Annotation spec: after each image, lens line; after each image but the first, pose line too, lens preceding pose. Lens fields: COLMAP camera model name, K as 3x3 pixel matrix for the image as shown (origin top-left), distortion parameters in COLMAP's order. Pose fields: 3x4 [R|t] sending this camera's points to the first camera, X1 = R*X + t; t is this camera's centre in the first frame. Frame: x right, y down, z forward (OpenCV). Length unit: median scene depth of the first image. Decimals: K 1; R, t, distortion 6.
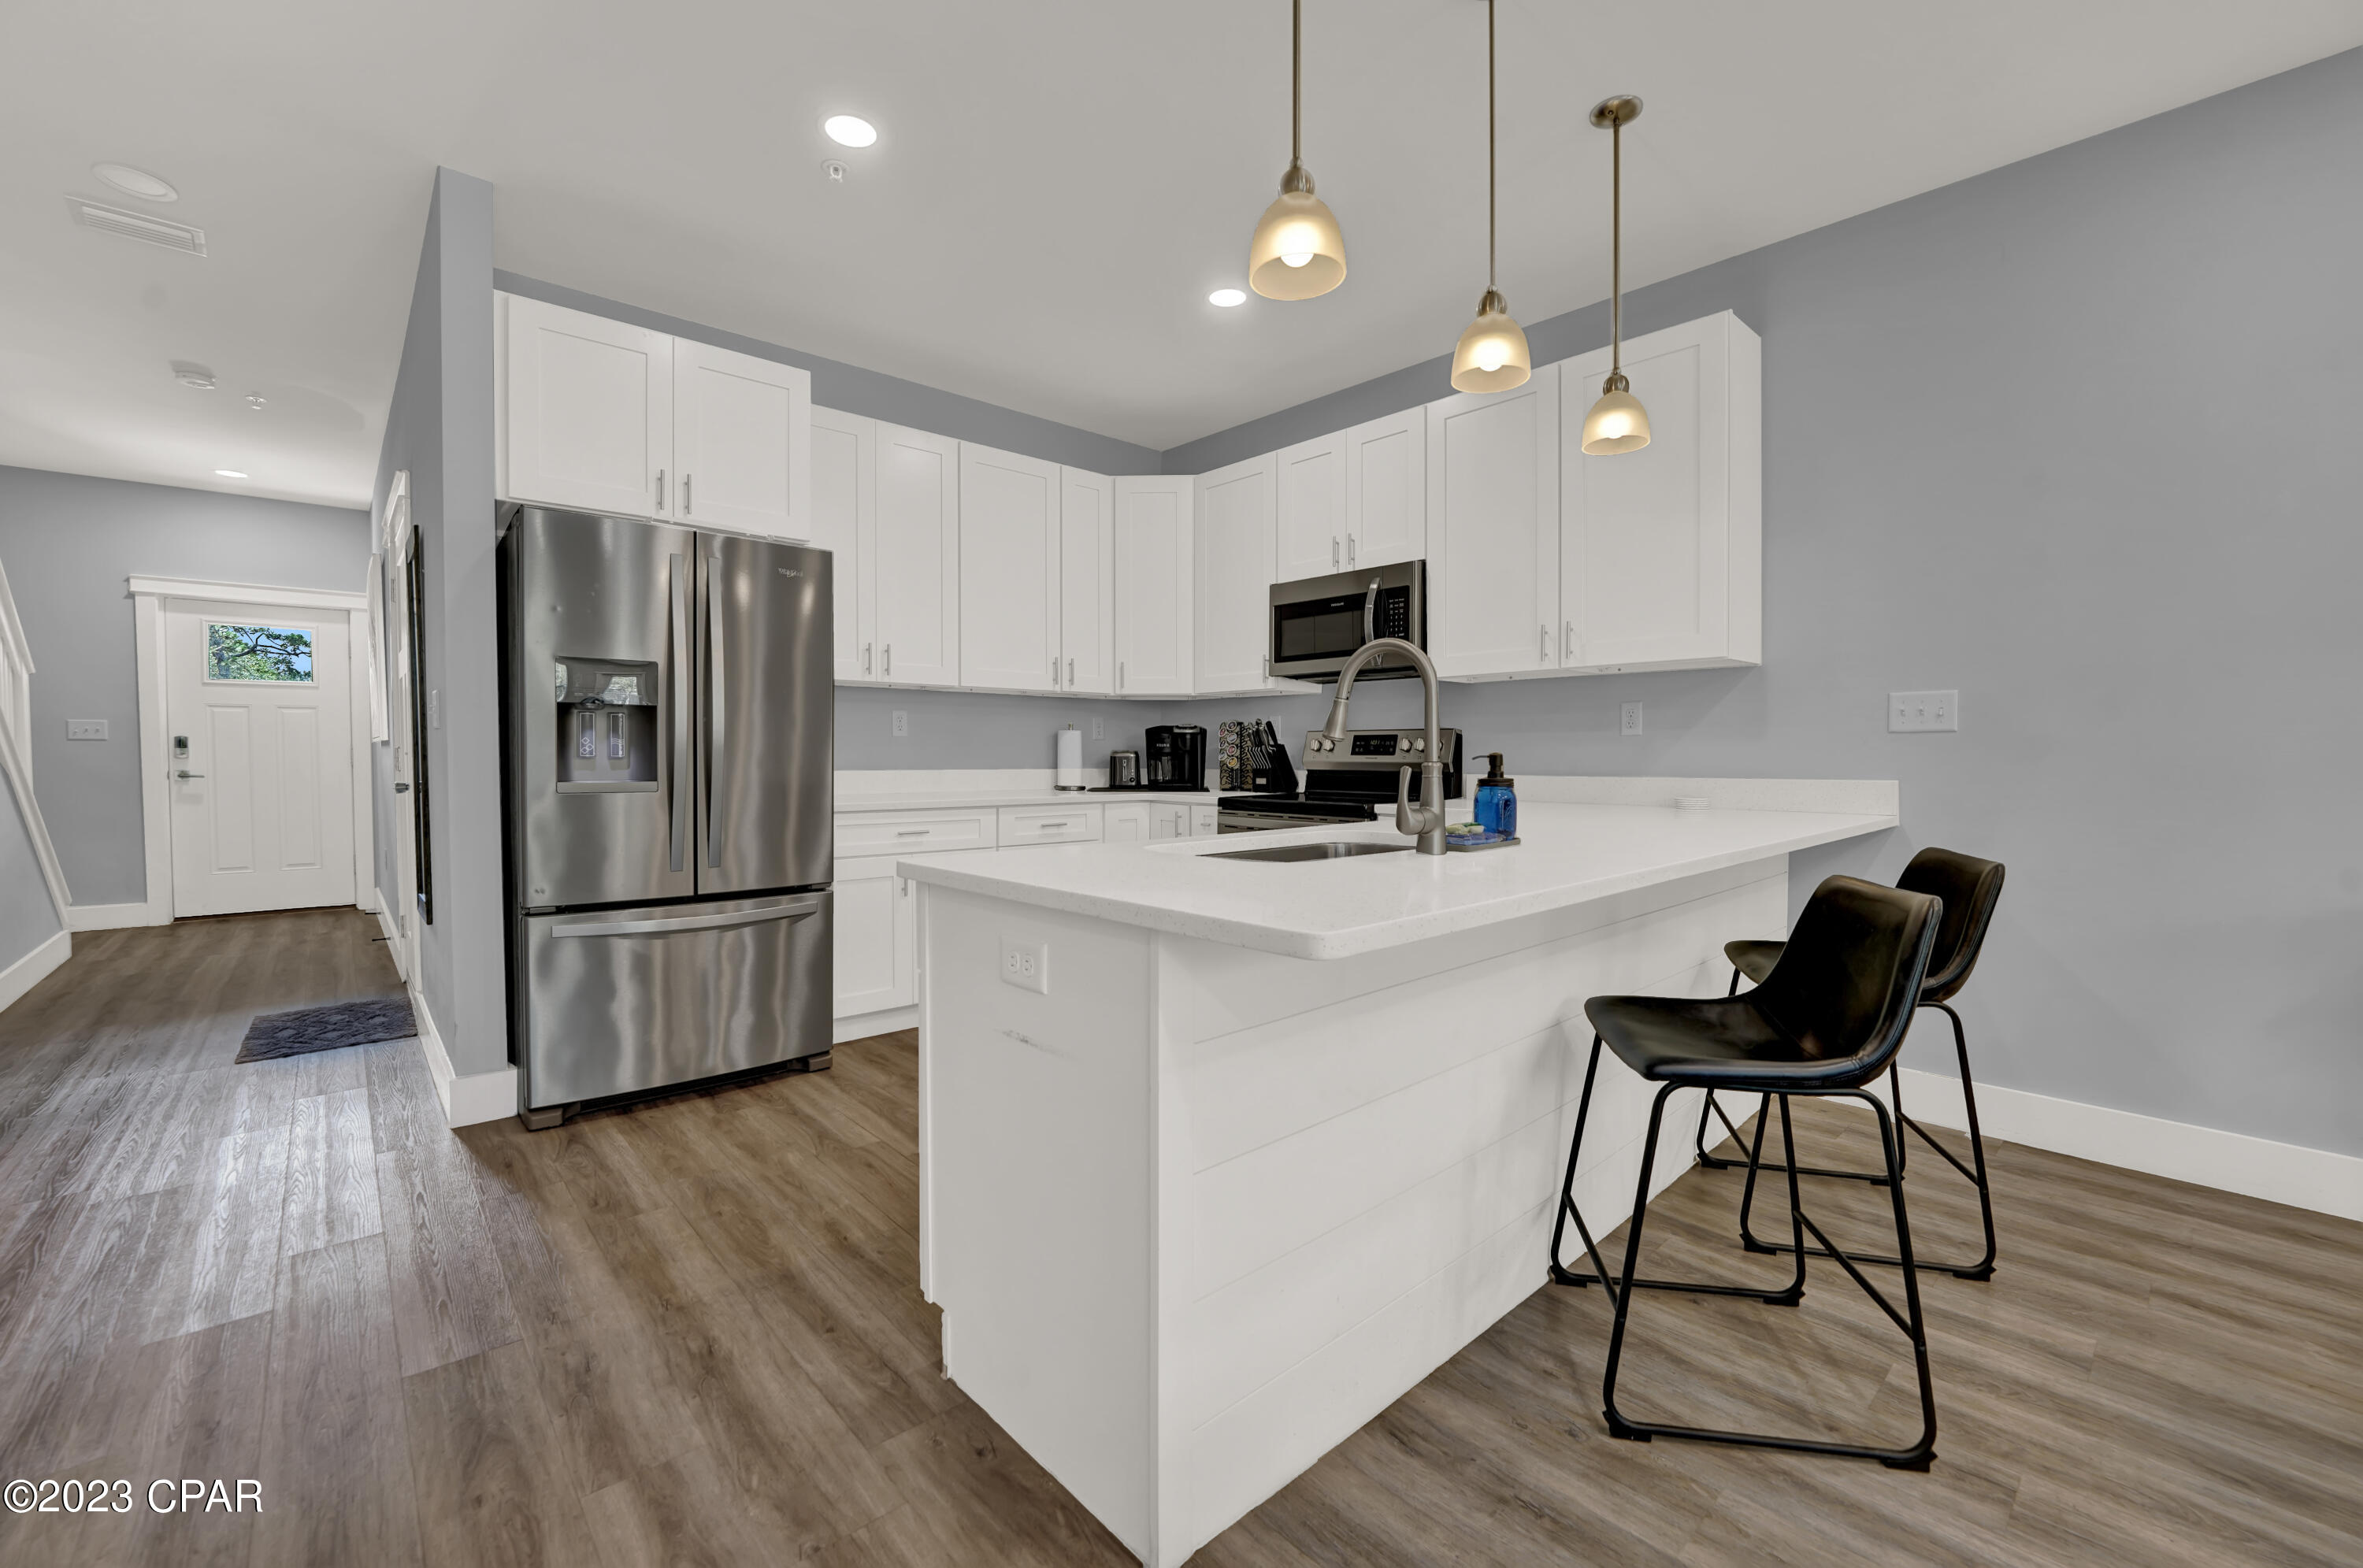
lens RADIAL K [[963.3, 0, 1155.8], [0, 963.3, 791.0], [0, 0, 1]] dist [-0.029226, 0.000469]
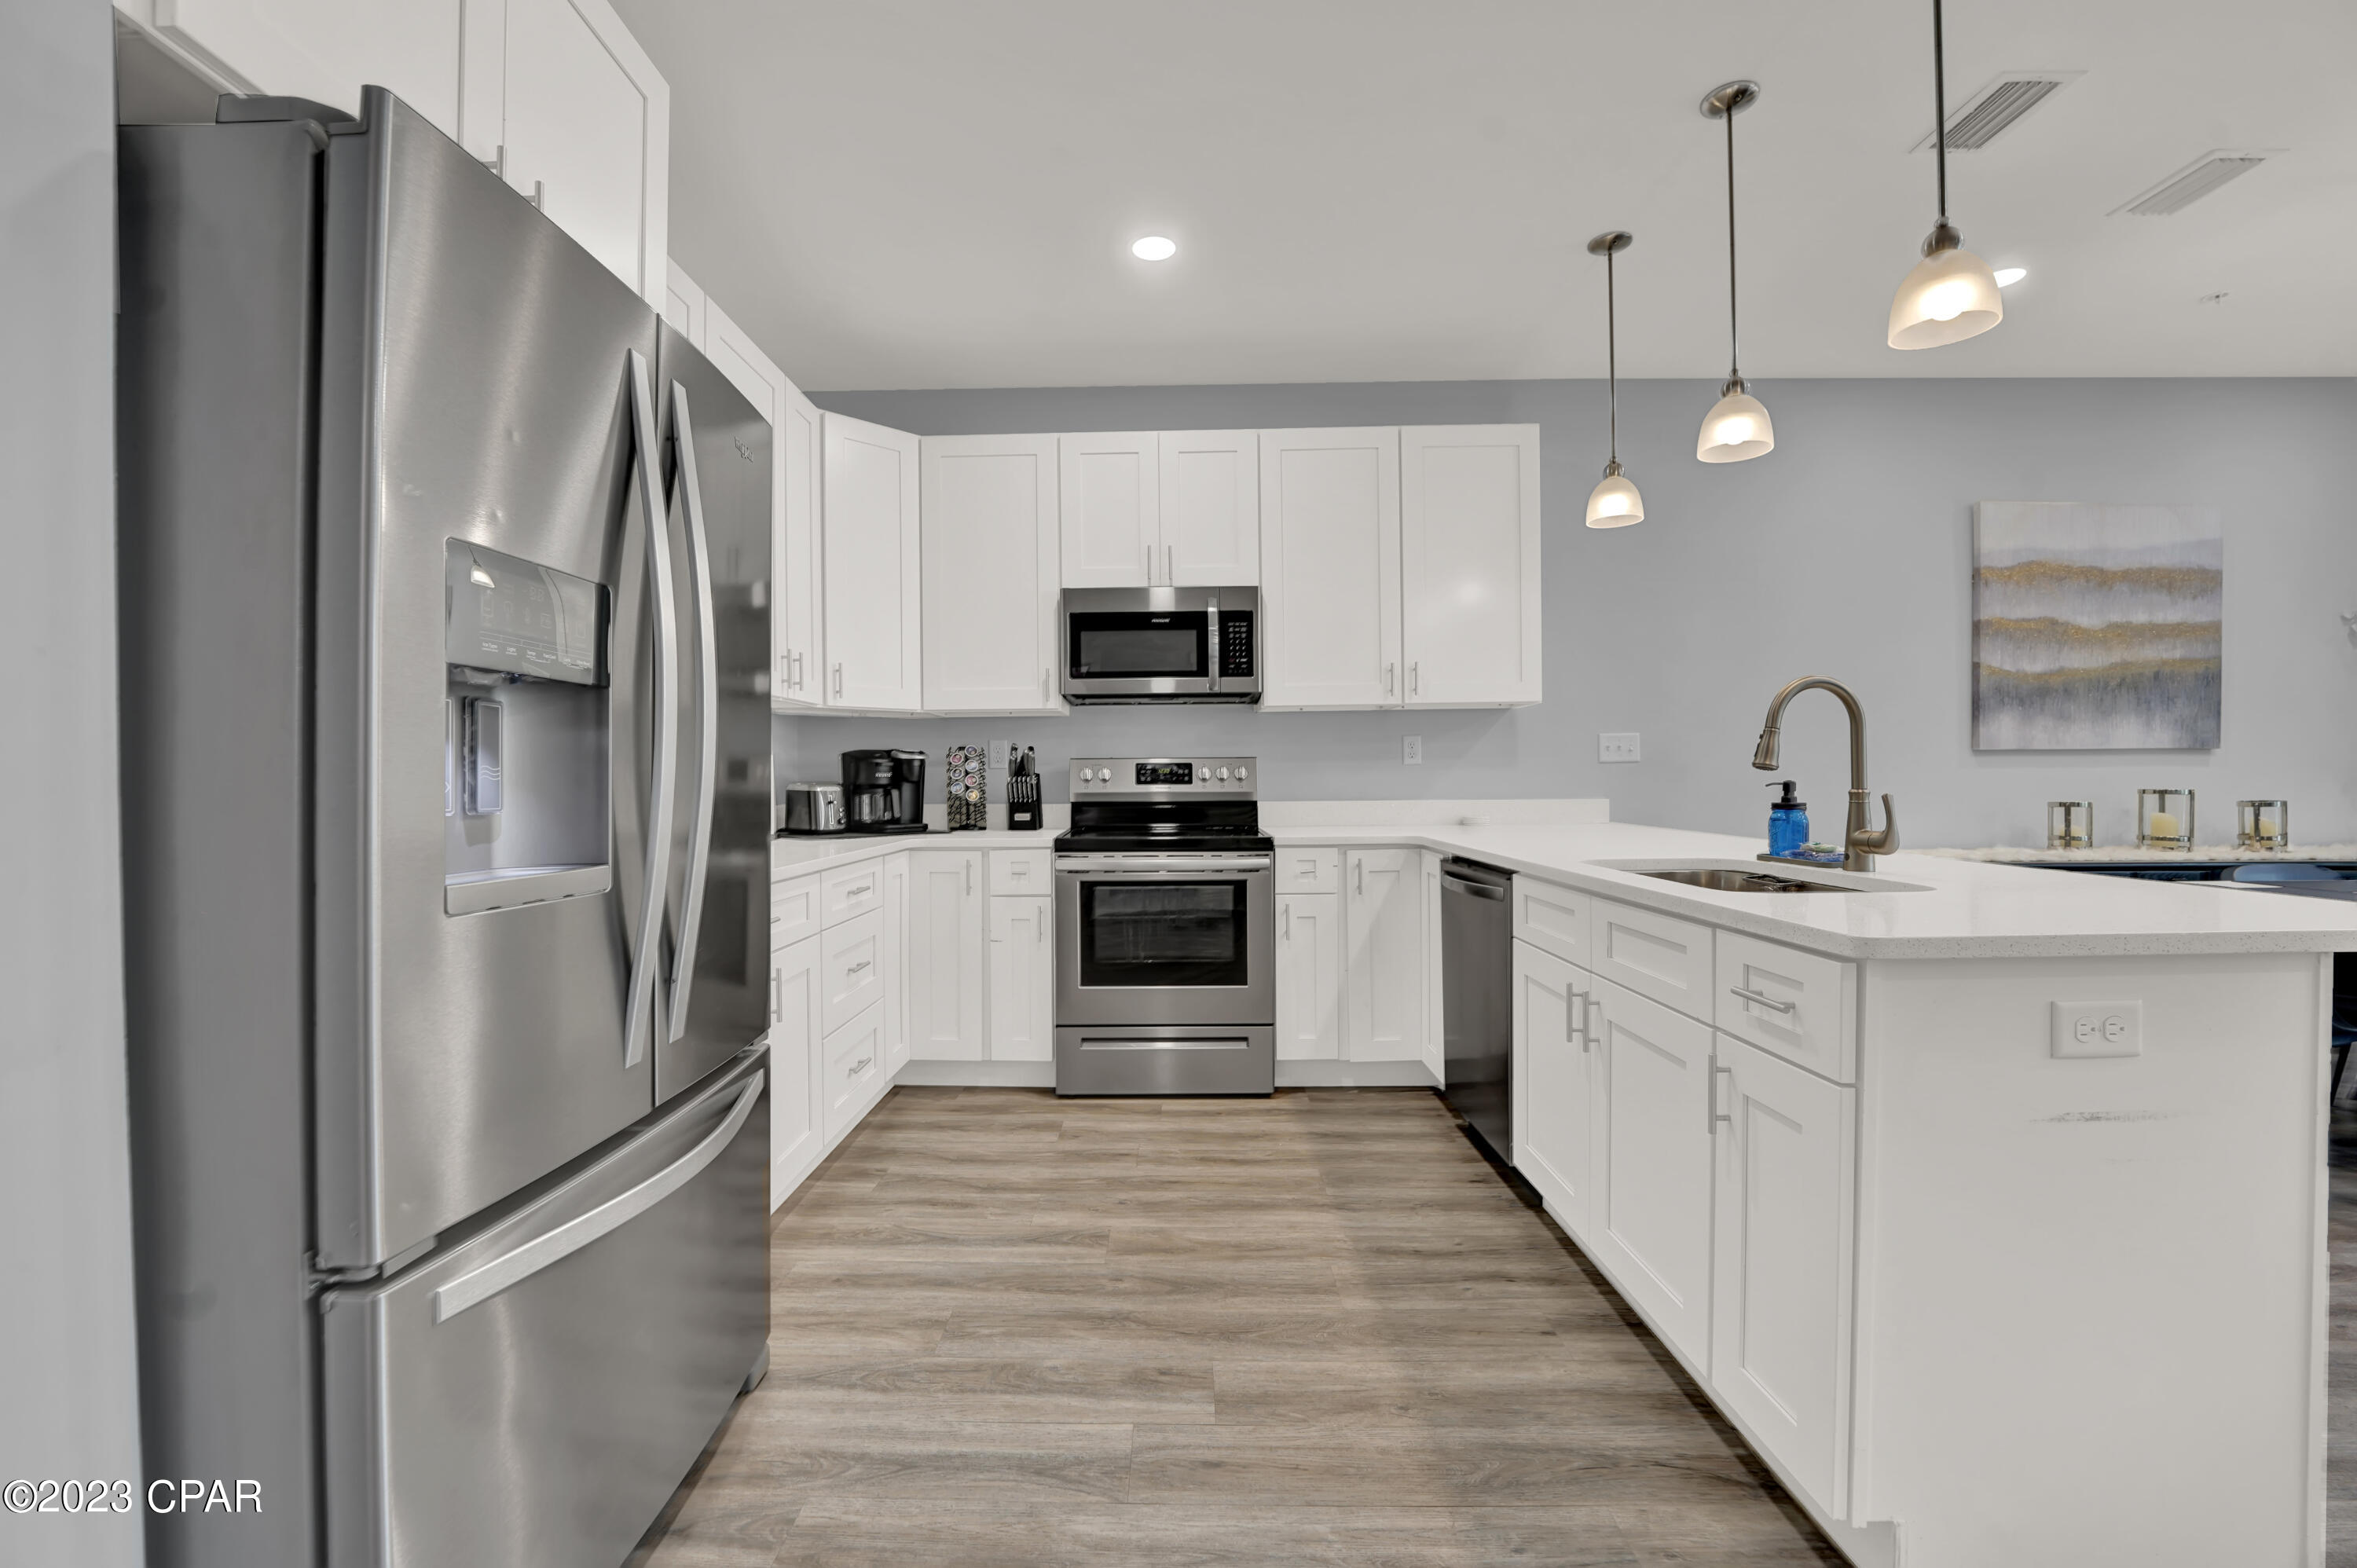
lens RADIAL K [[960.8, 0, 1152.8], [0, 960.8, 790.9], [0, 0, 1]] dist [-0.029226, 0.000469]
pose [[0.680177, -0.016733, 0.732857, -0.515317], [0.037885, 0.999206, -0.012348, -0.021601], [-0.732068, 0.036163, 0.680271, 0.407683]]
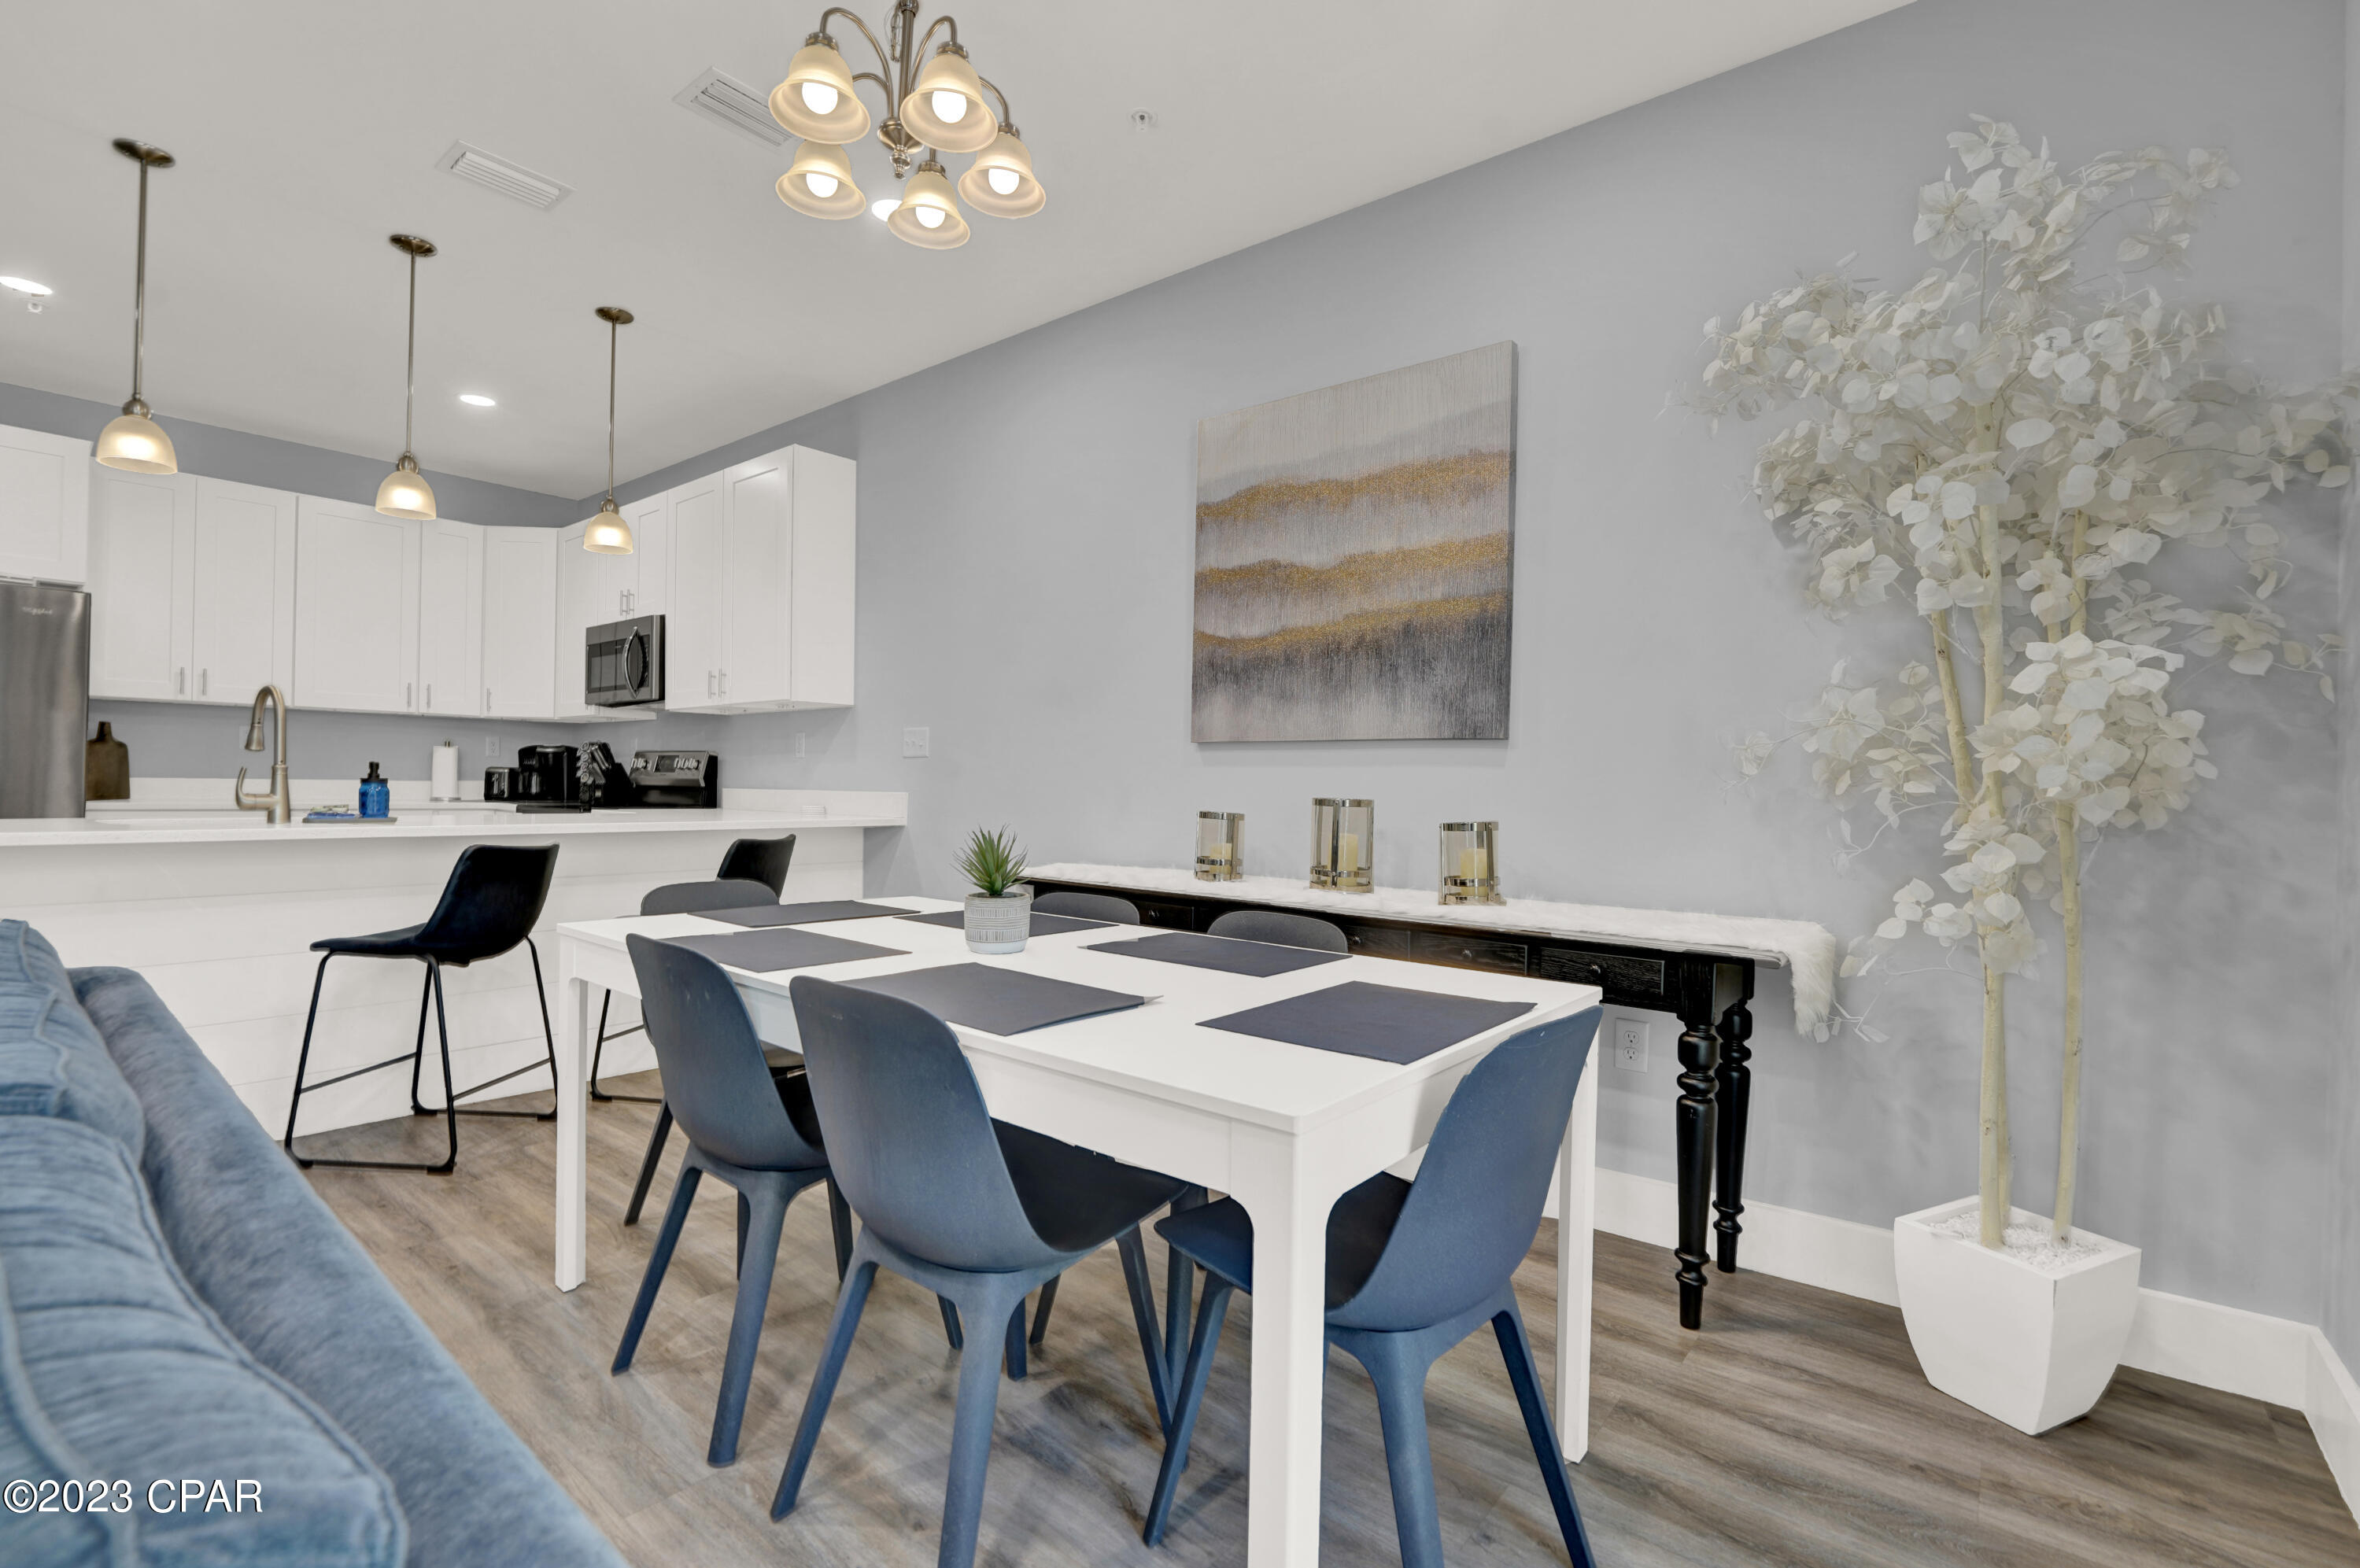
lens RADIAL K [[1050.2, 0, 1144.7], [0, 1050.2, 799.9], [0, 0, 1]] dist [-0.017518, -0.000122]
pose [[0.988022, 0.014484, 0.153634, 0.680624], [-0.010913, 0.999651, -0.024064, 0.025161], [-0.153929, 0.022099, 0.987835, -0.425963]]
